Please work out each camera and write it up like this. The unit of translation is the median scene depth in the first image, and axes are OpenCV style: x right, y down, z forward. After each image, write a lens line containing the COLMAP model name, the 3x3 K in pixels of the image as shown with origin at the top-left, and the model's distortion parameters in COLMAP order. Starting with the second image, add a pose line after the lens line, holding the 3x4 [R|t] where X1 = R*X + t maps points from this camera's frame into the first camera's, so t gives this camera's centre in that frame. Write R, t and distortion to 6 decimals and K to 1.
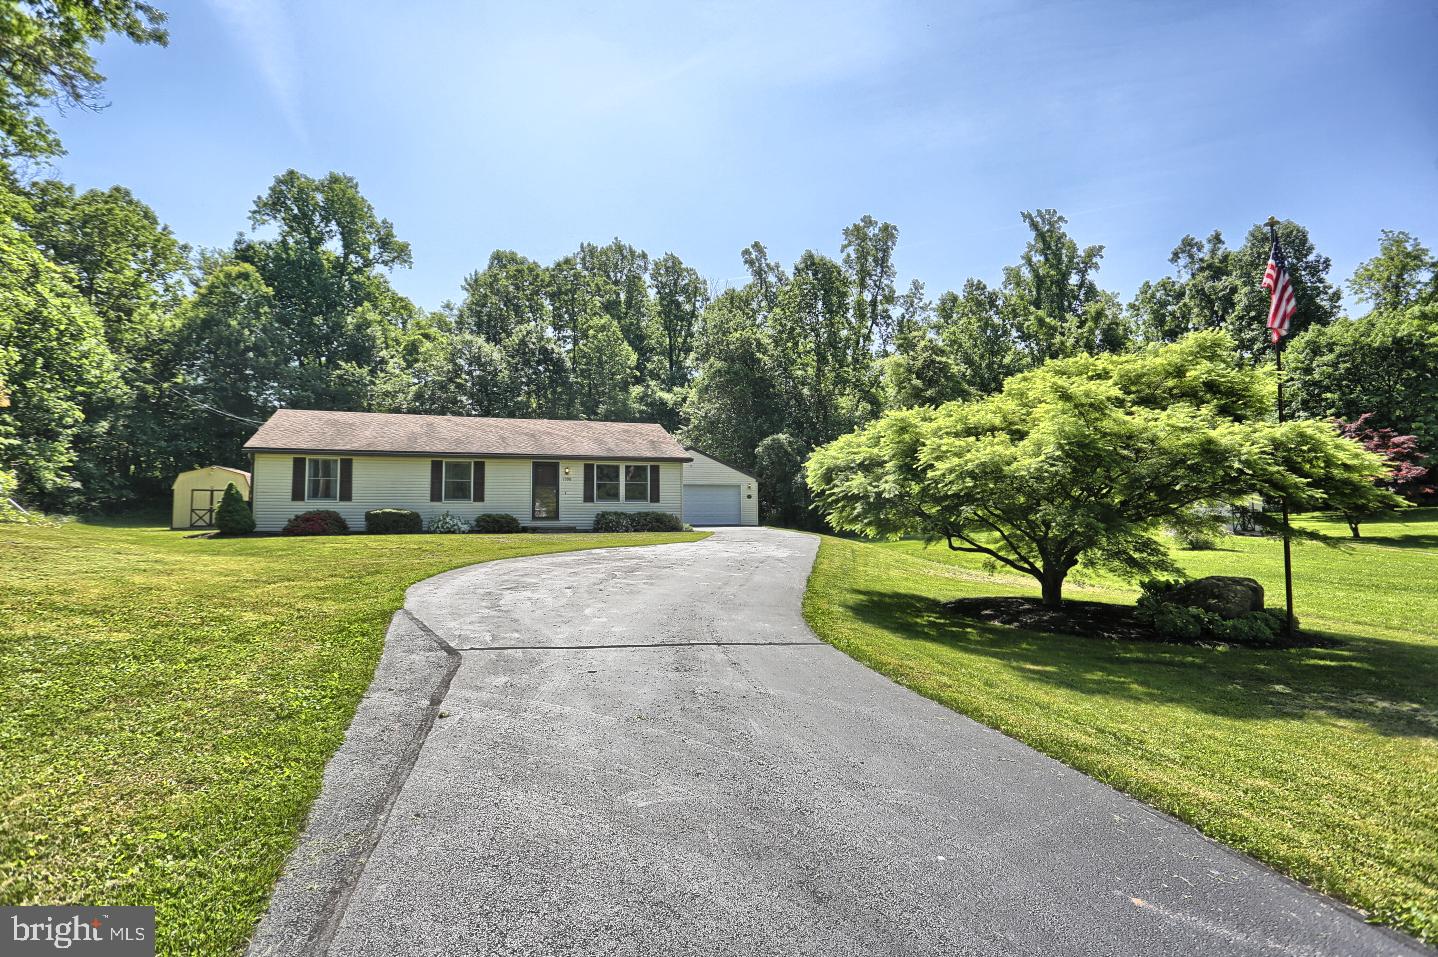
lens RADIAL K [[759.3, 0, 697.4], [0, 759.3, 463.4], [0, 0, 1]] dist [-0.070823, 0.036852]
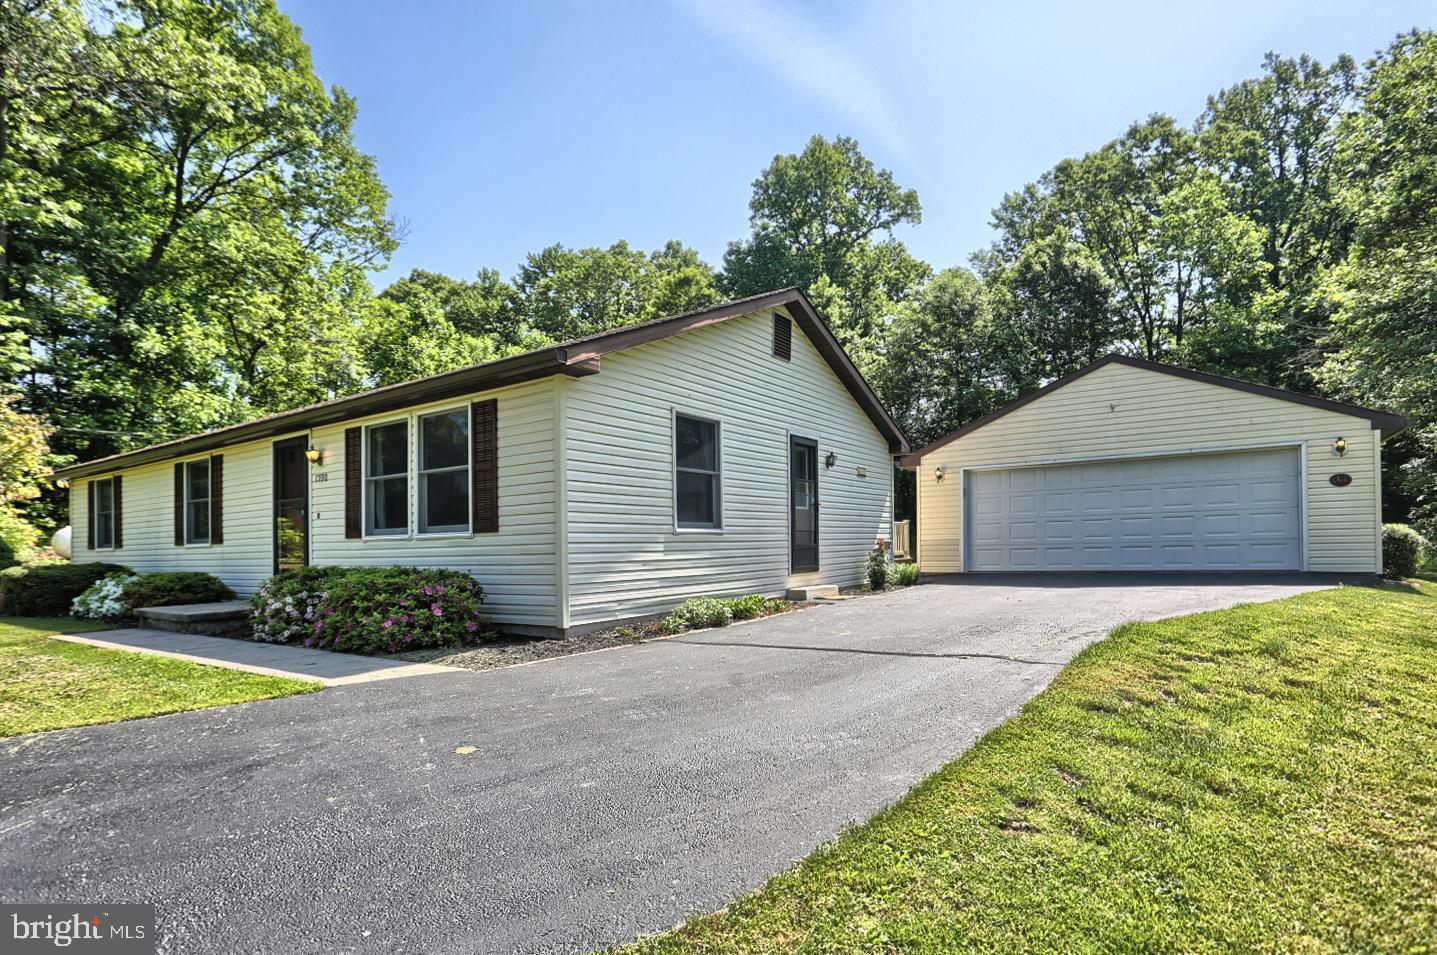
lens RADIAL K [[697.8, 0, 716.9], [0, 697.8, 559.2], [0, 0, 1]] dist [-0.067621, 0.023321]
pose [[0.579631, 0.014032, -0.814758, 0.095203], [0.083461, 0.993571, 0.076487, 0.022151], [0.810594, -0.112335, 0.574733, 0.416611]]
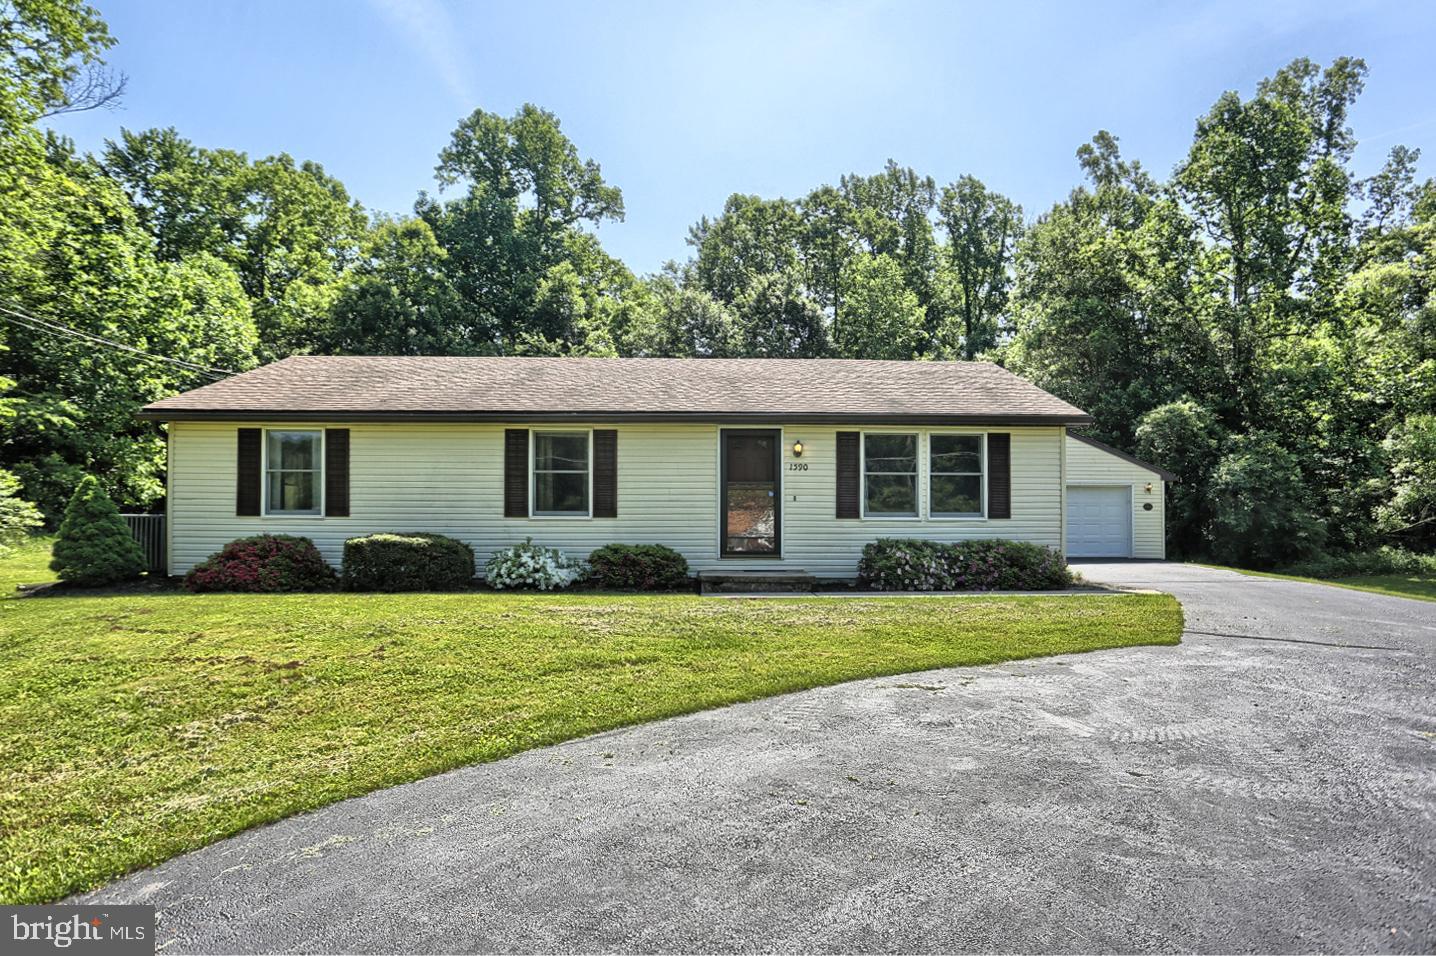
lens RADIAL K [[833.4, 0, 694.3], [0, 833.4, 512.7], [0, 0, 1]] dist [-0.076687, 0.052517]
pose [[0.942223, -0.004024, -0.334963, -0.028104], [0.018929, 0.998970, 0.041247, 0.011365], [0.334452, -0.045205, 0.941328, 0.221565]]
